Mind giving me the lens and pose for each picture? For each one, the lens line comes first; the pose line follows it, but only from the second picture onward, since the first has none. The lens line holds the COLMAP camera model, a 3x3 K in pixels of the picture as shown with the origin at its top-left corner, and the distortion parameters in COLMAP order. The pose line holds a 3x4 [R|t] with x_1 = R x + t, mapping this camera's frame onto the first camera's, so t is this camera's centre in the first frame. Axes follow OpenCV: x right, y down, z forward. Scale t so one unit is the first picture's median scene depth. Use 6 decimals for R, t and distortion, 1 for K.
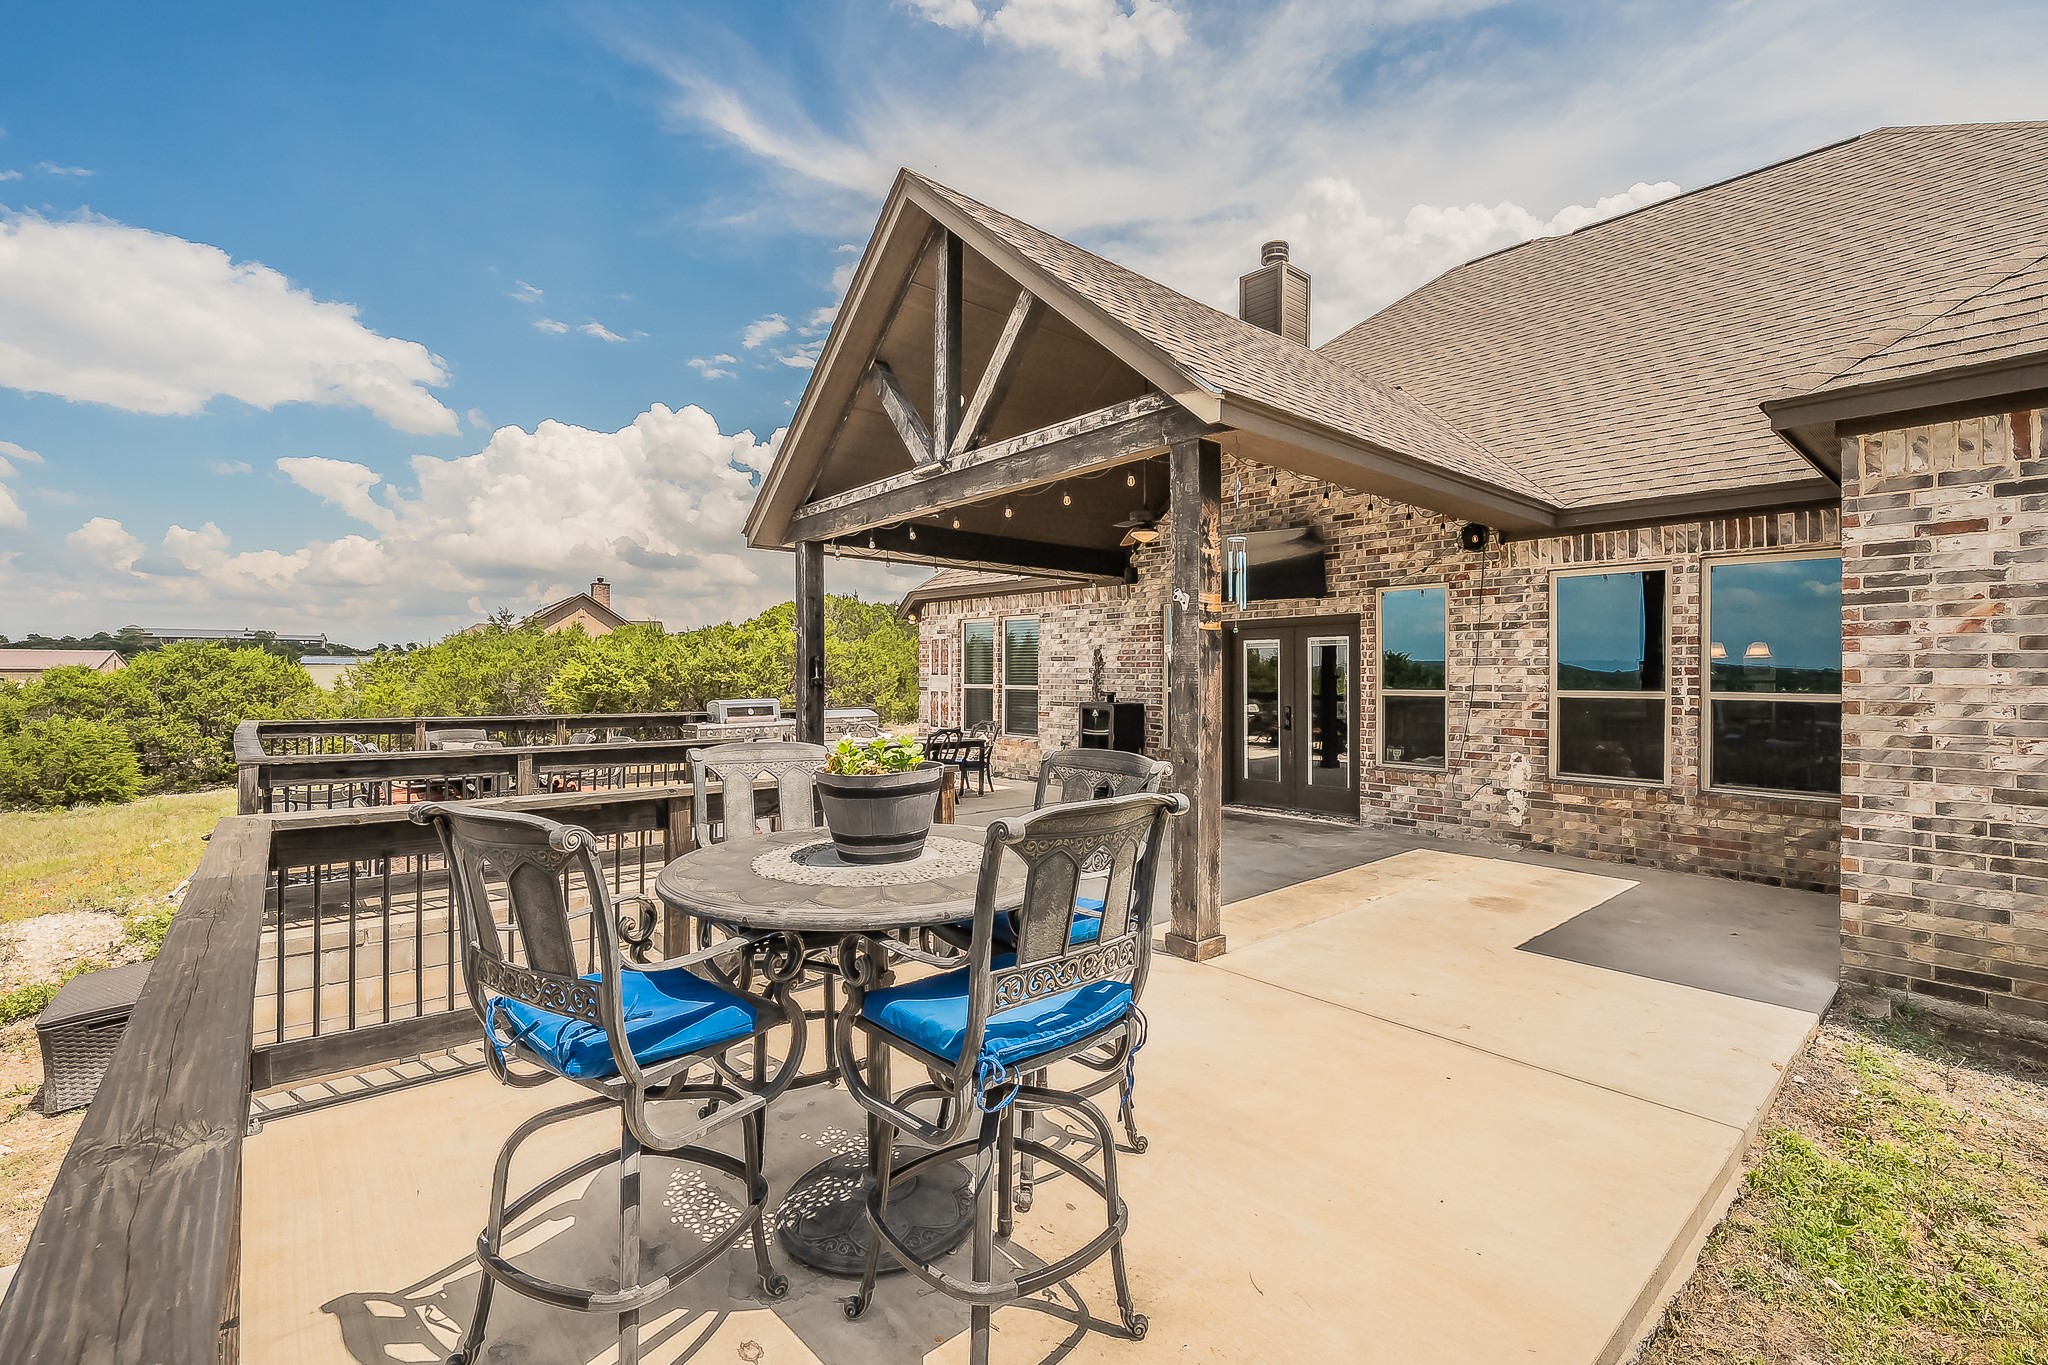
lens RADIAL K [[885.0, 0, 1024.0], [0, 885.0, 682.5], [0, 0, 1]] dist [-0.000033, -0.000027]
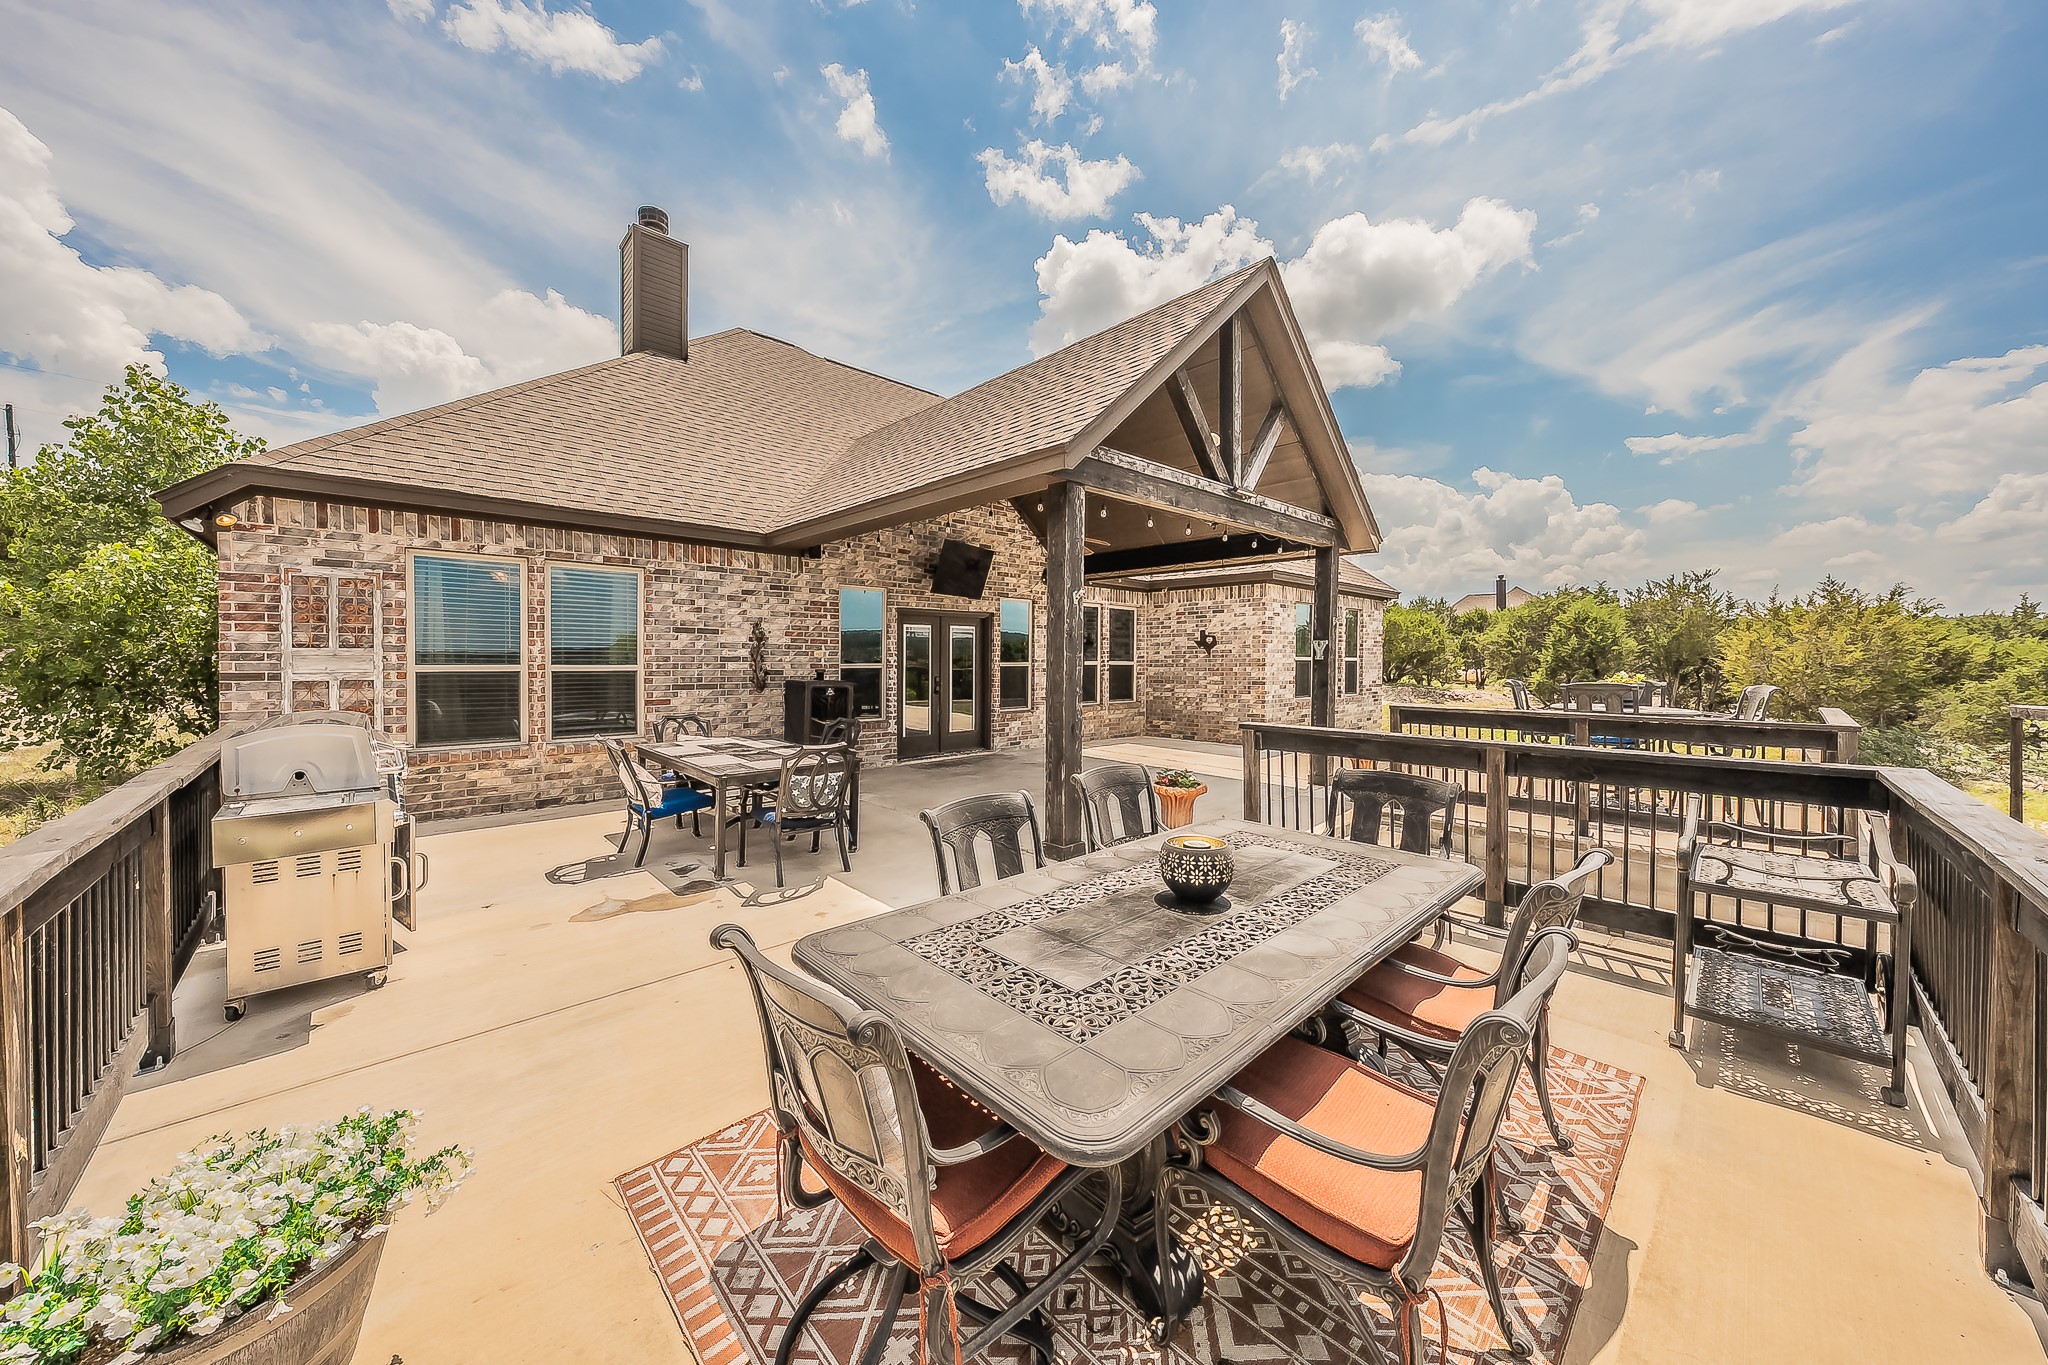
lens RADIAL K [[703.4, 0, 1023.0], [0, 703.4, 674.1], [0, 0, 1]] dist [-0.001122, -0.000036]
pose [[-0.042113, -0.023560, 0.998835, -0.640626], [0.005886, 0.999699, 0.023829, -0.001010], [-0.999095, 0.006883, -0.041962, 0.774076]]
